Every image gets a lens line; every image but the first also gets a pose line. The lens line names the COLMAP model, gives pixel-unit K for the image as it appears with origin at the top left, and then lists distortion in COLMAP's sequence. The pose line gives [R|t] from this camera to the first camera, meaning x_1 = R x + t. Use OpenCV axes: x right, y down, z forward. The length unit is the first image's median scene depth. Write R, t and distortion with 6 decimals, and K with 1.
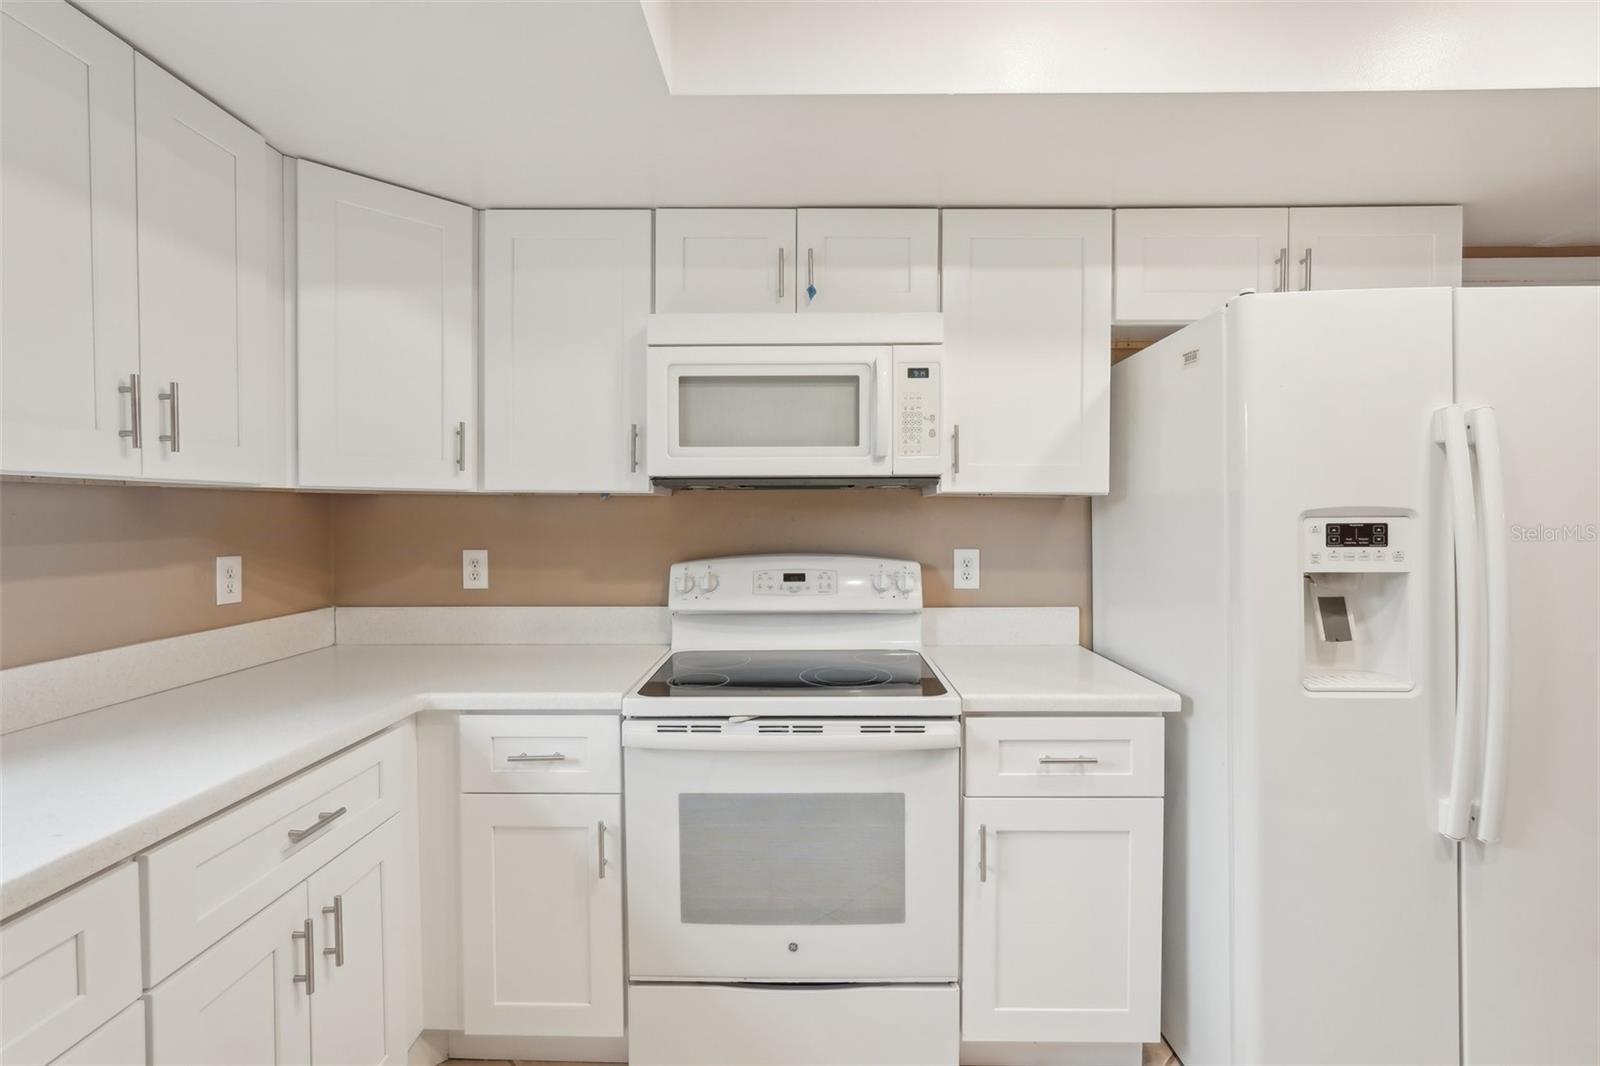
lens RADIAL K [[725.8, 0, 801.4], [0, 725.8, 530.2], [0, 0, 1]] dist [-0.013656, 0.007512]
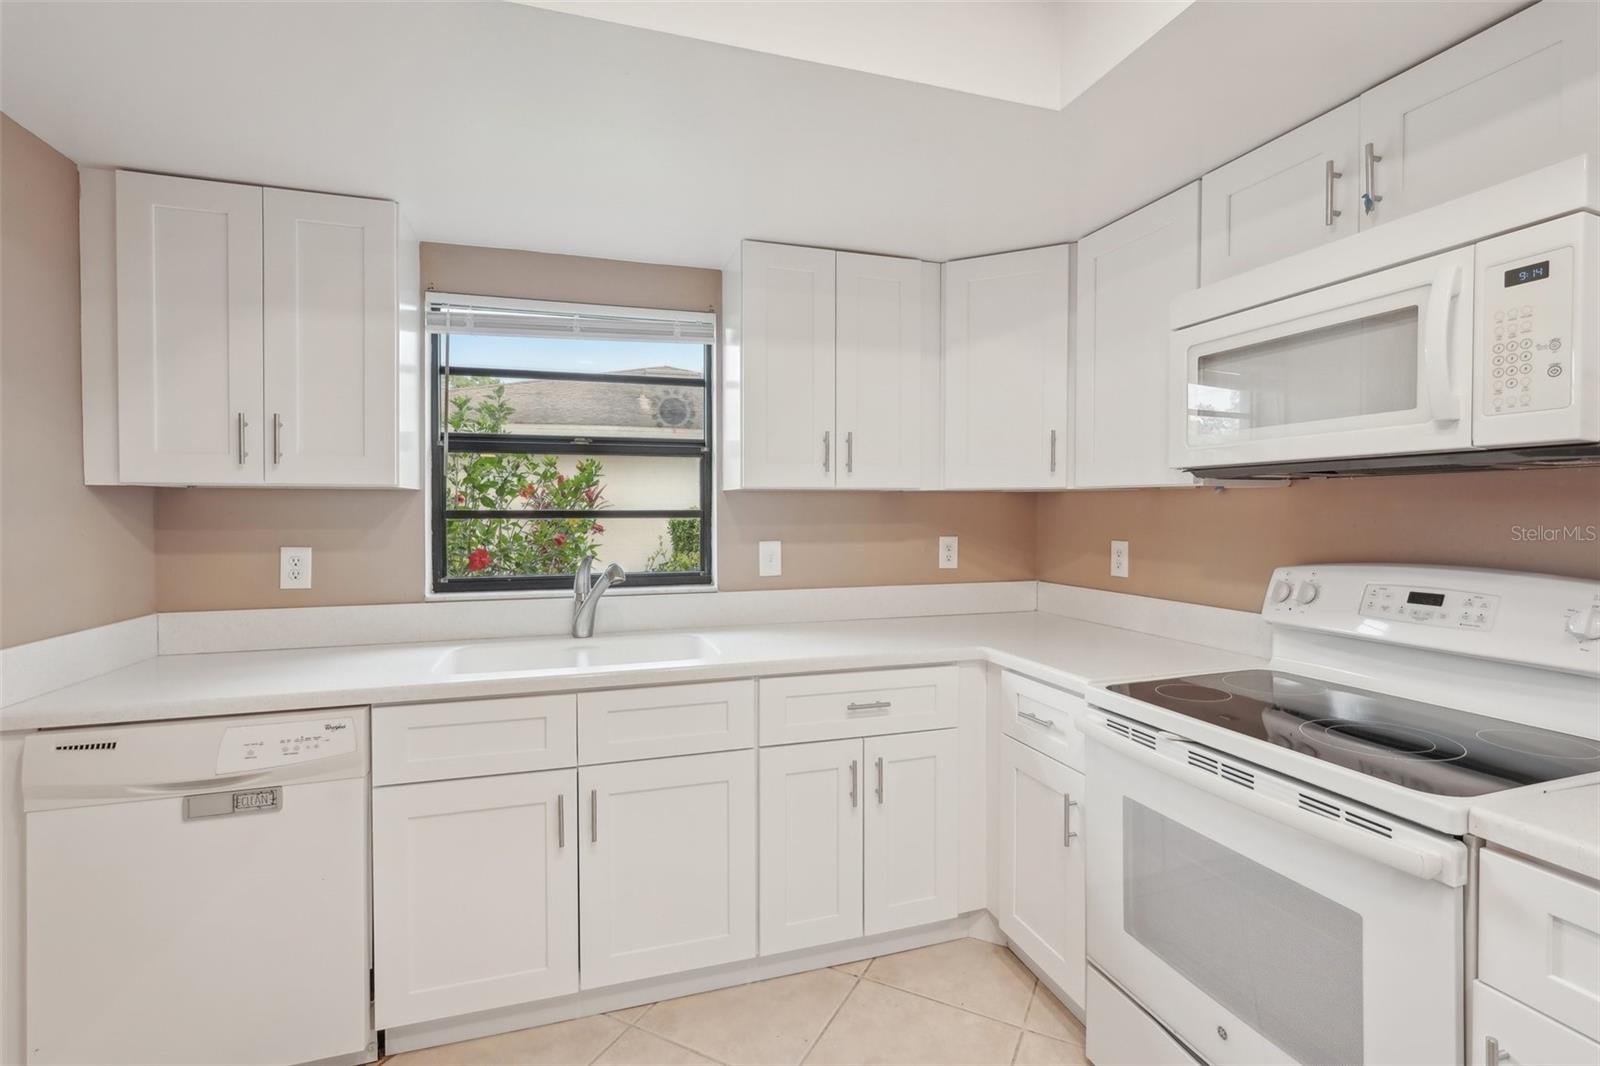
lens RADIAL K [[732.1, 0, 799.5], [0, 732.1, 518.4], [0, 0, 1]] dist [-0.015413, 0.007318]
pose [[0.315610, 0.013701, -0.948790, 0.536533], [-0.020742, 0.999756, 0.007537, -0.006023], [0.948662, 0.017301, 0.315818, 0.236049]]
